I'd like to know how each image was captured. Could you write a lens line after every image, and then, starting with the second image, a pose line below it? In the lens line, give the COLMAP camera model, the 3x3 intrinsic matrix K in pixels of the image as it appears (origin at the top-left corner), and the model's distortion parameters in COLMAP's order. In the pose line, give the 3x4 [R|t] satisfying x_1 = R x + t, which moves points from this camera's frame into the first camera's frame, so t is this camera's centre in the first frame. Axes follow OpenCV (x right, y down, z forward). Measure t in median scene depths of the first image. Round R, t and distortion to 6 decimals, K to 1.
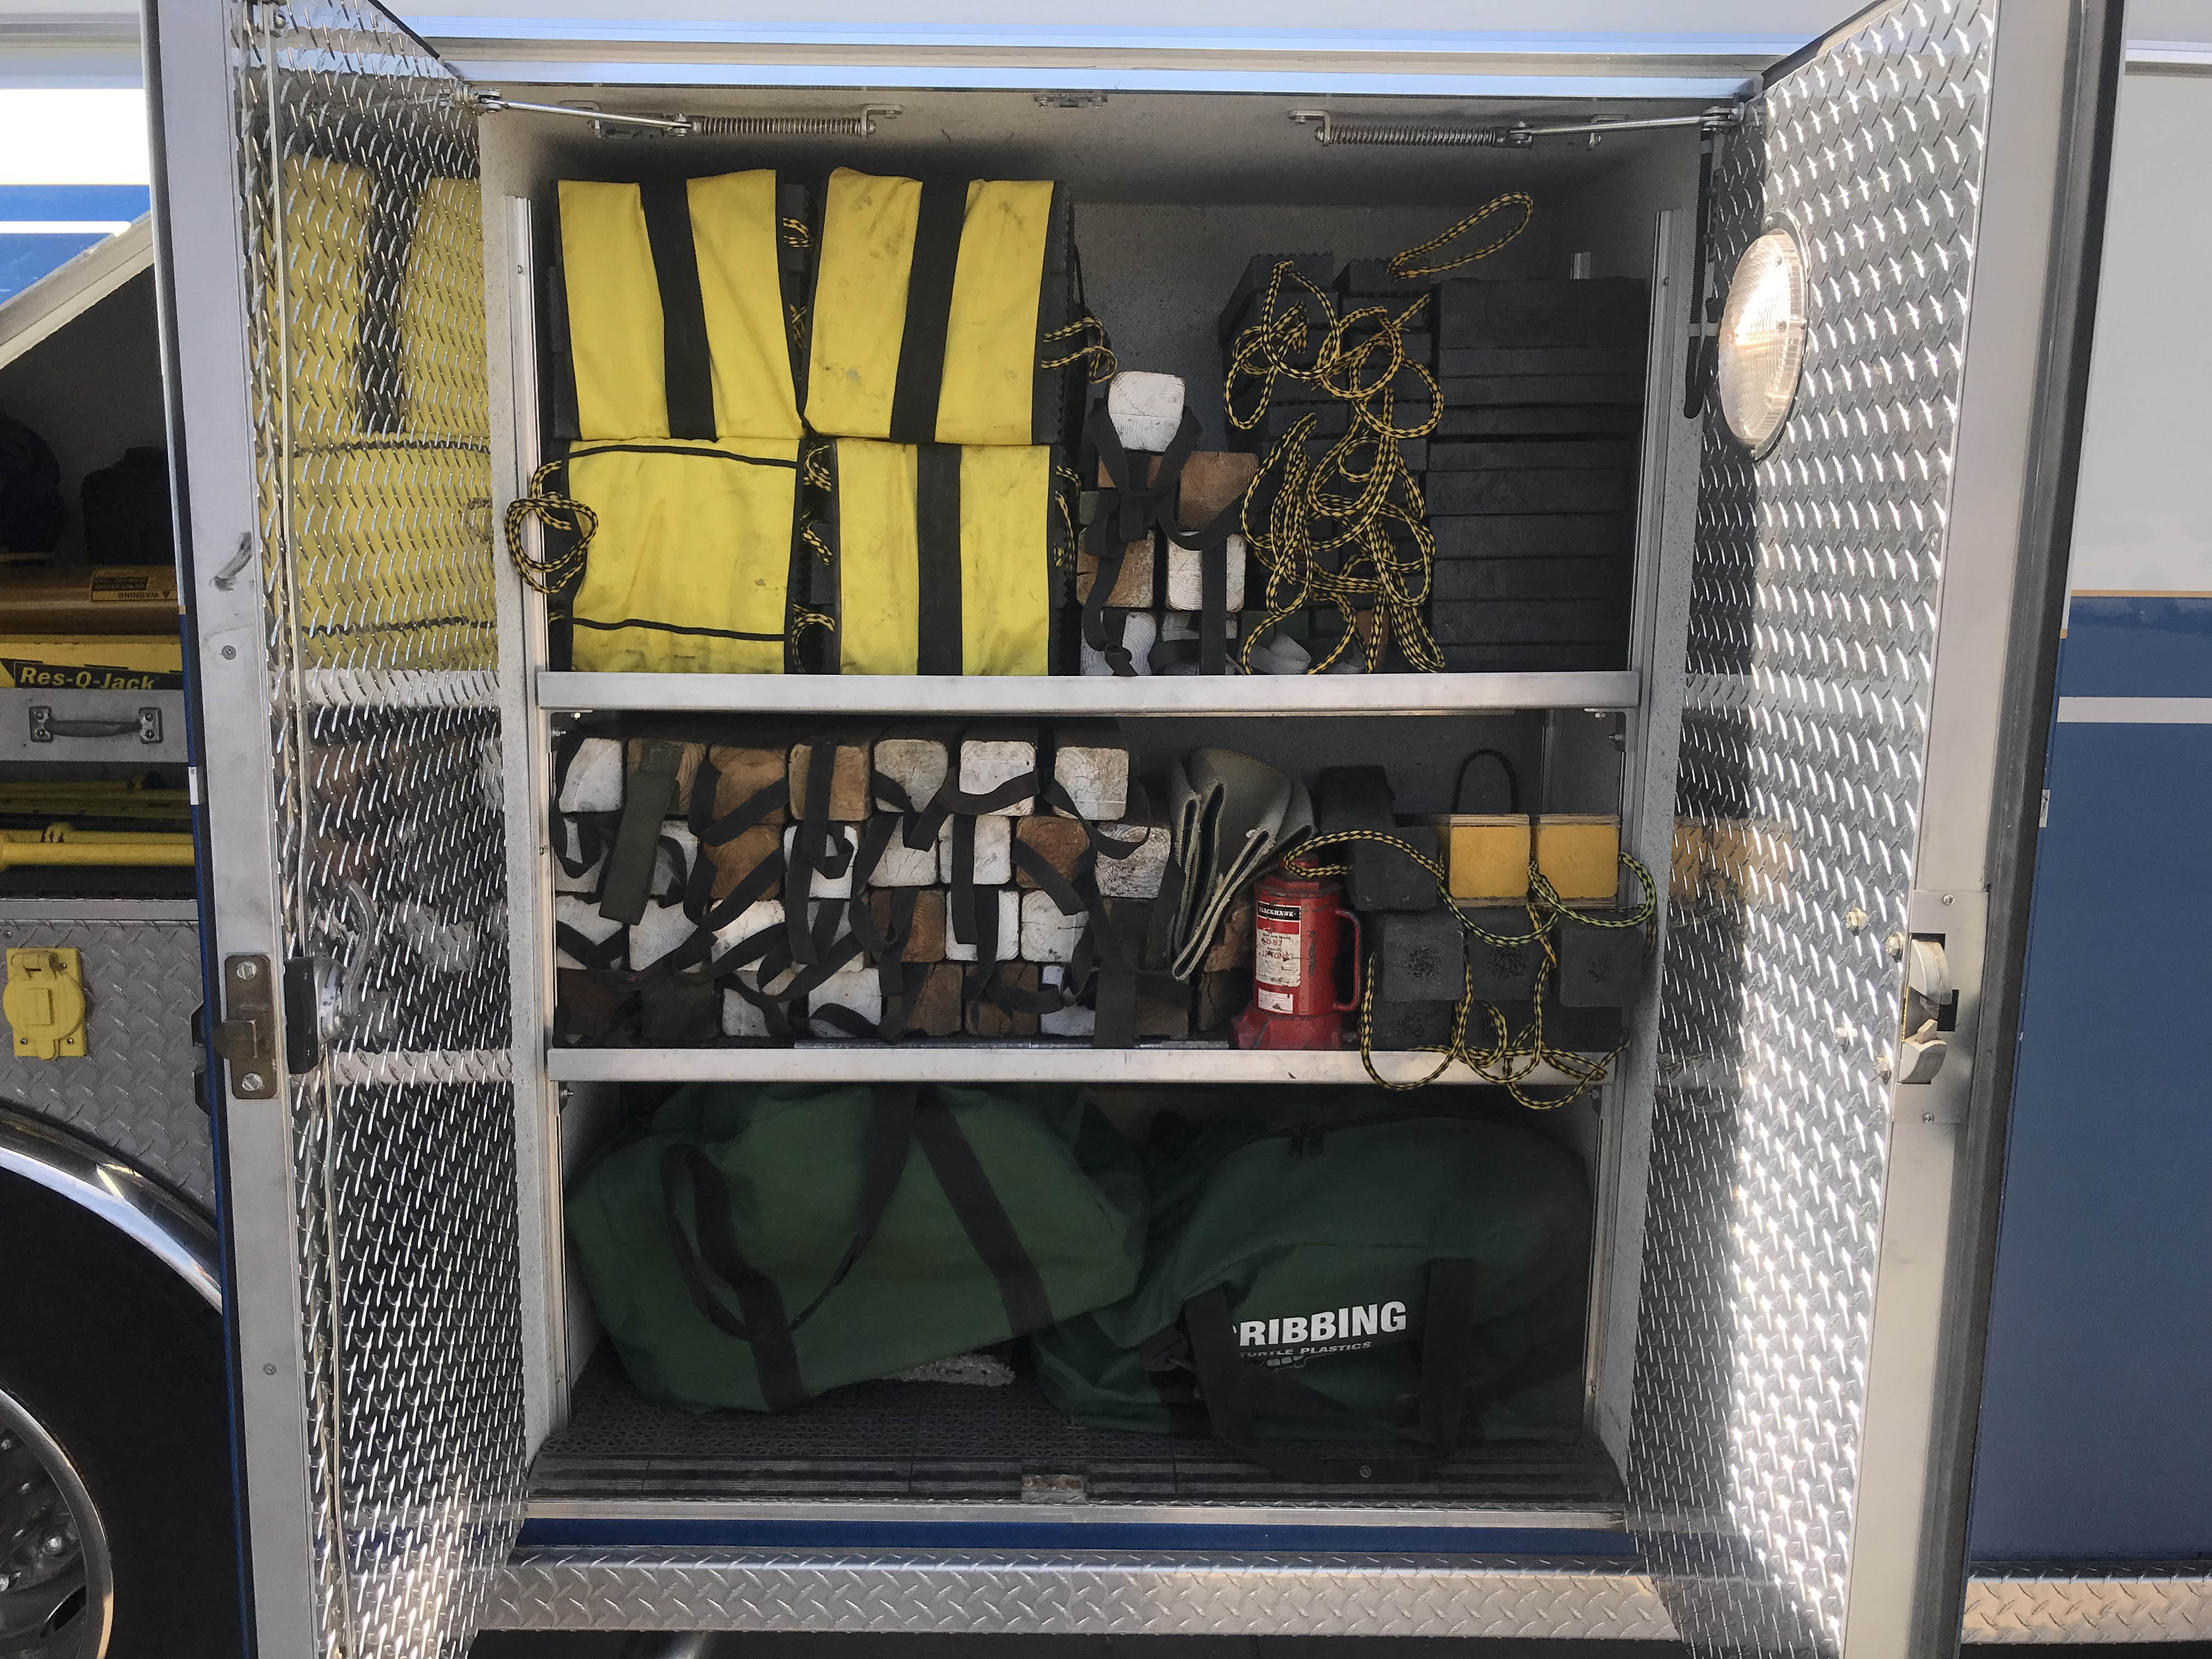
lens RADIAL K [[1877.1, 0, 1102.6], [0, 1877.1, 832.1], [0, 0, 1]] dist [0.089126, -0.119590]
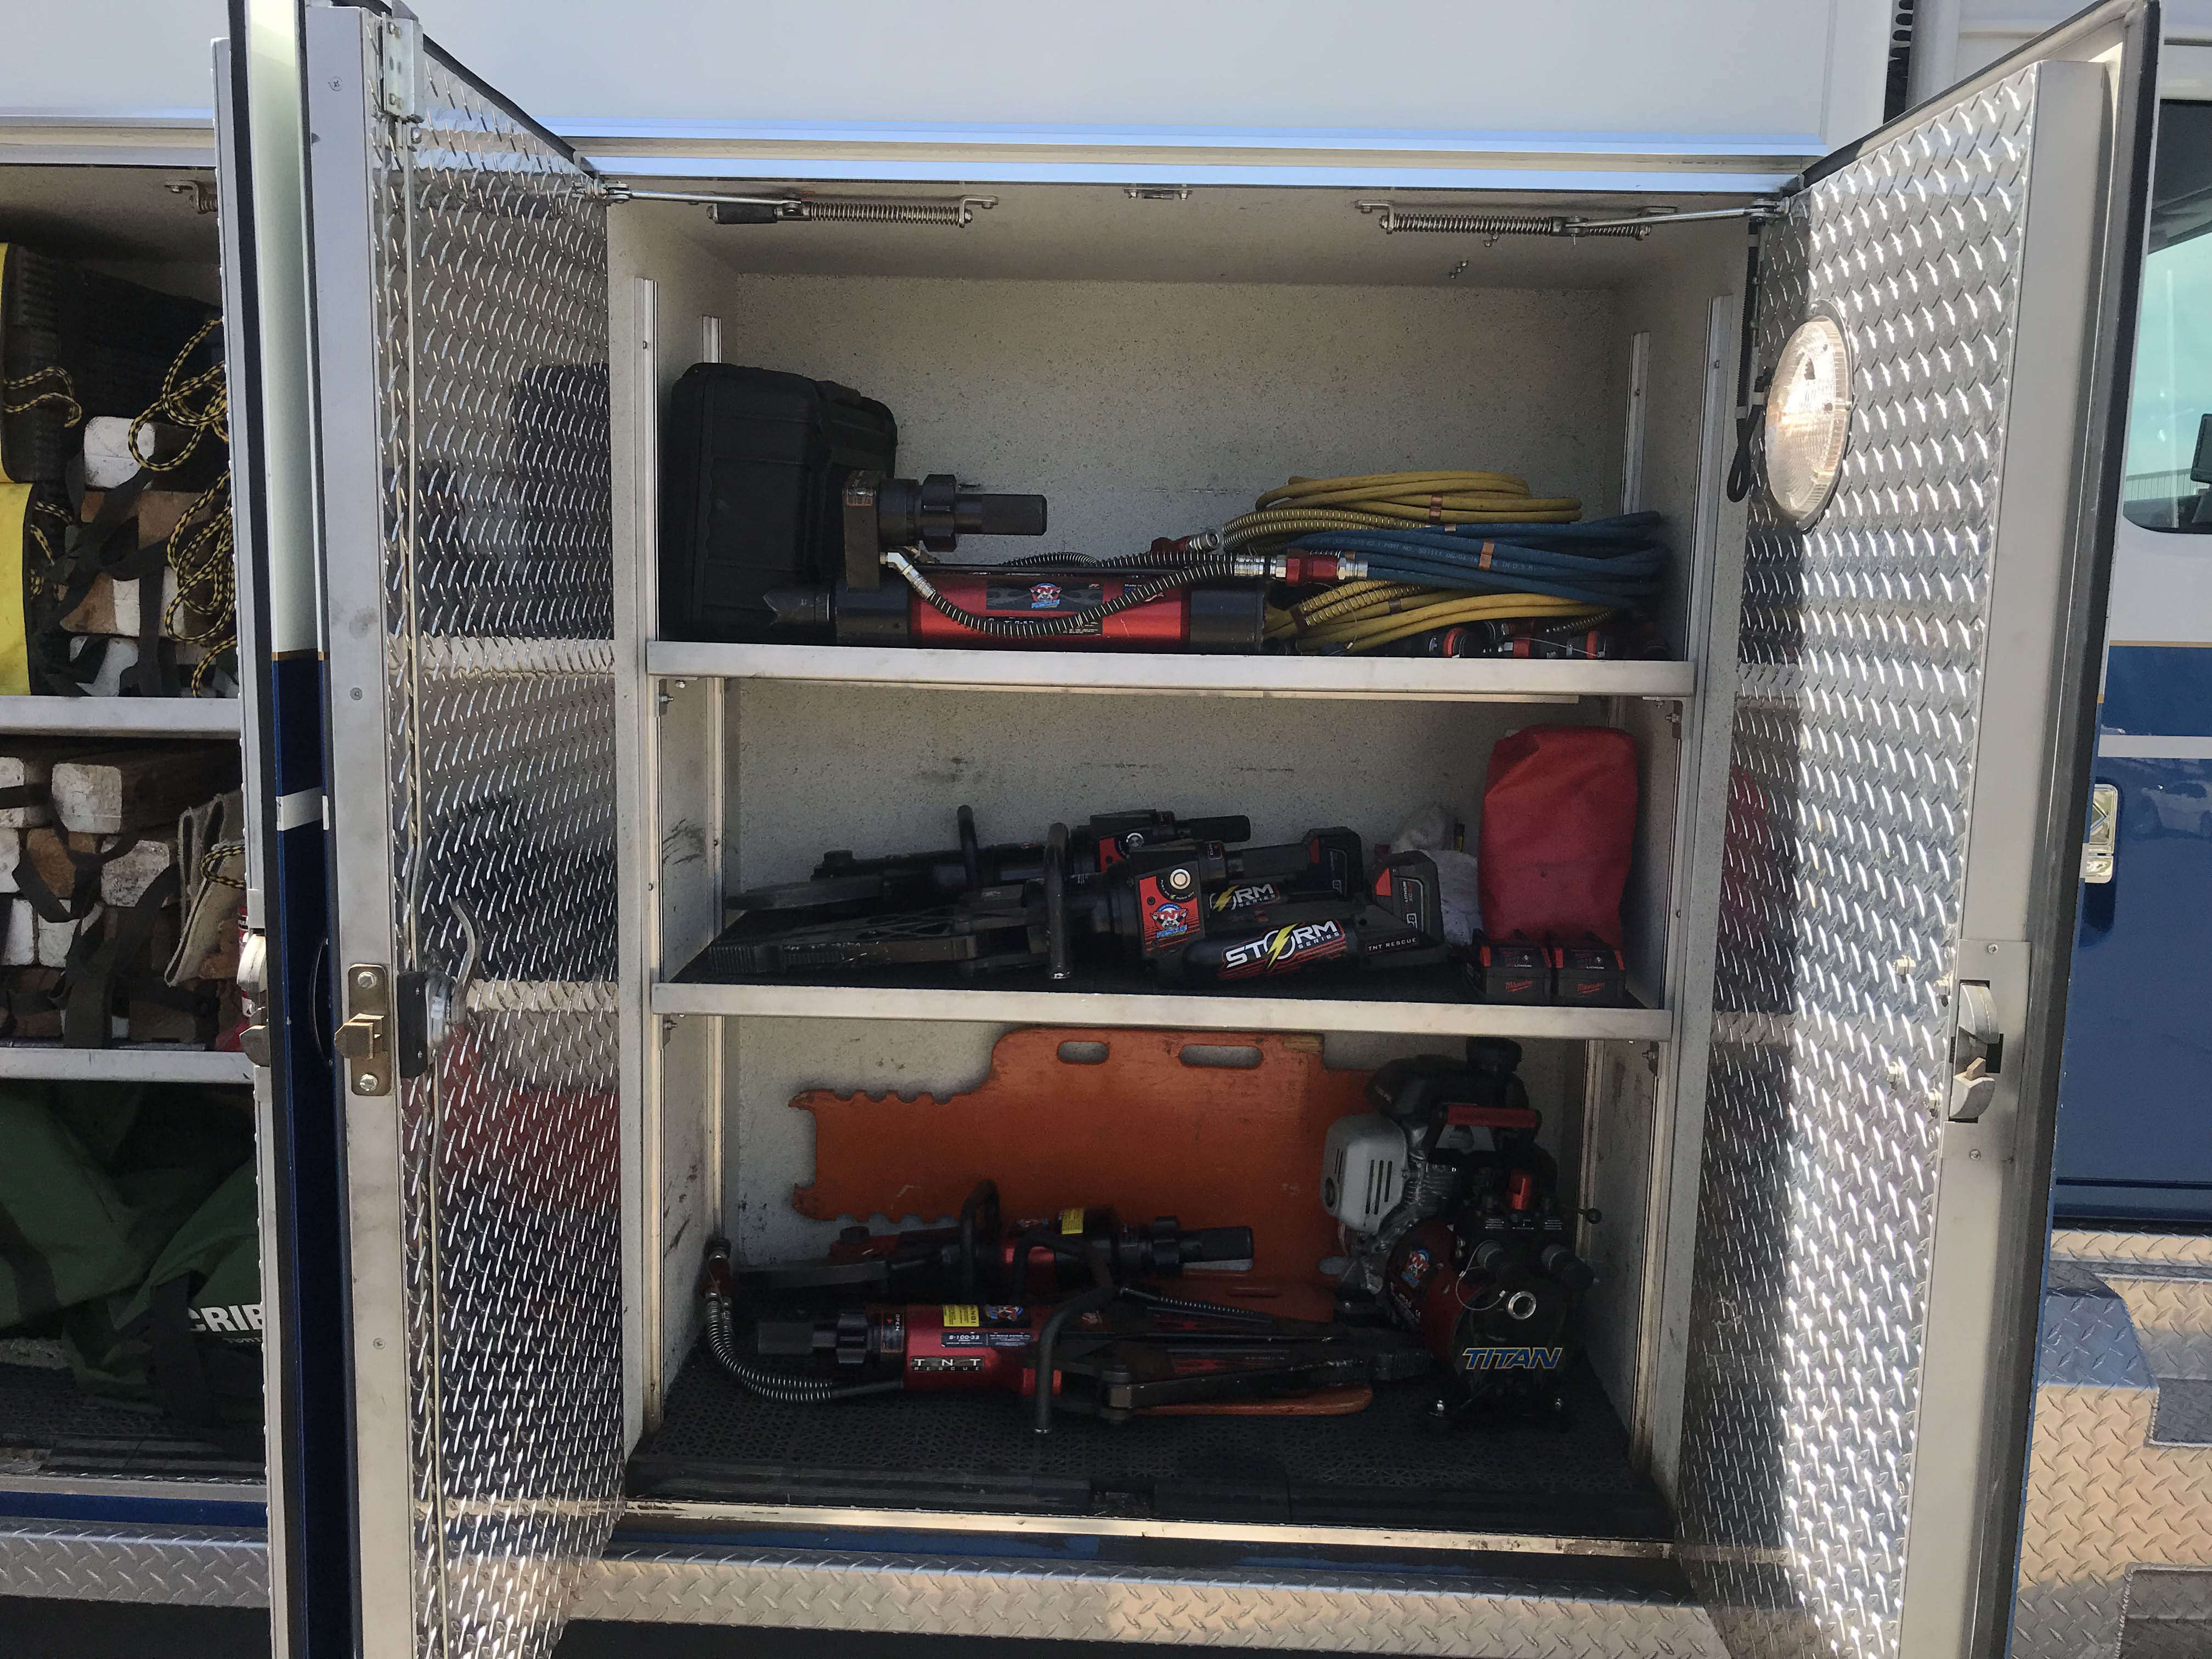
lens RADIAL K [[1770.6, 0, 1092.1], [0, 1770.6, 816.8], [0, 0, 1]] dist [0.078711, -0.078020]
pose [[0.998867, 0.018323, -0.043909, 0.596914], [-0.019756, 0.999278, -0.032440, 0.006218], [0.043283, 0.033271, 0.998509, 0.002098]]
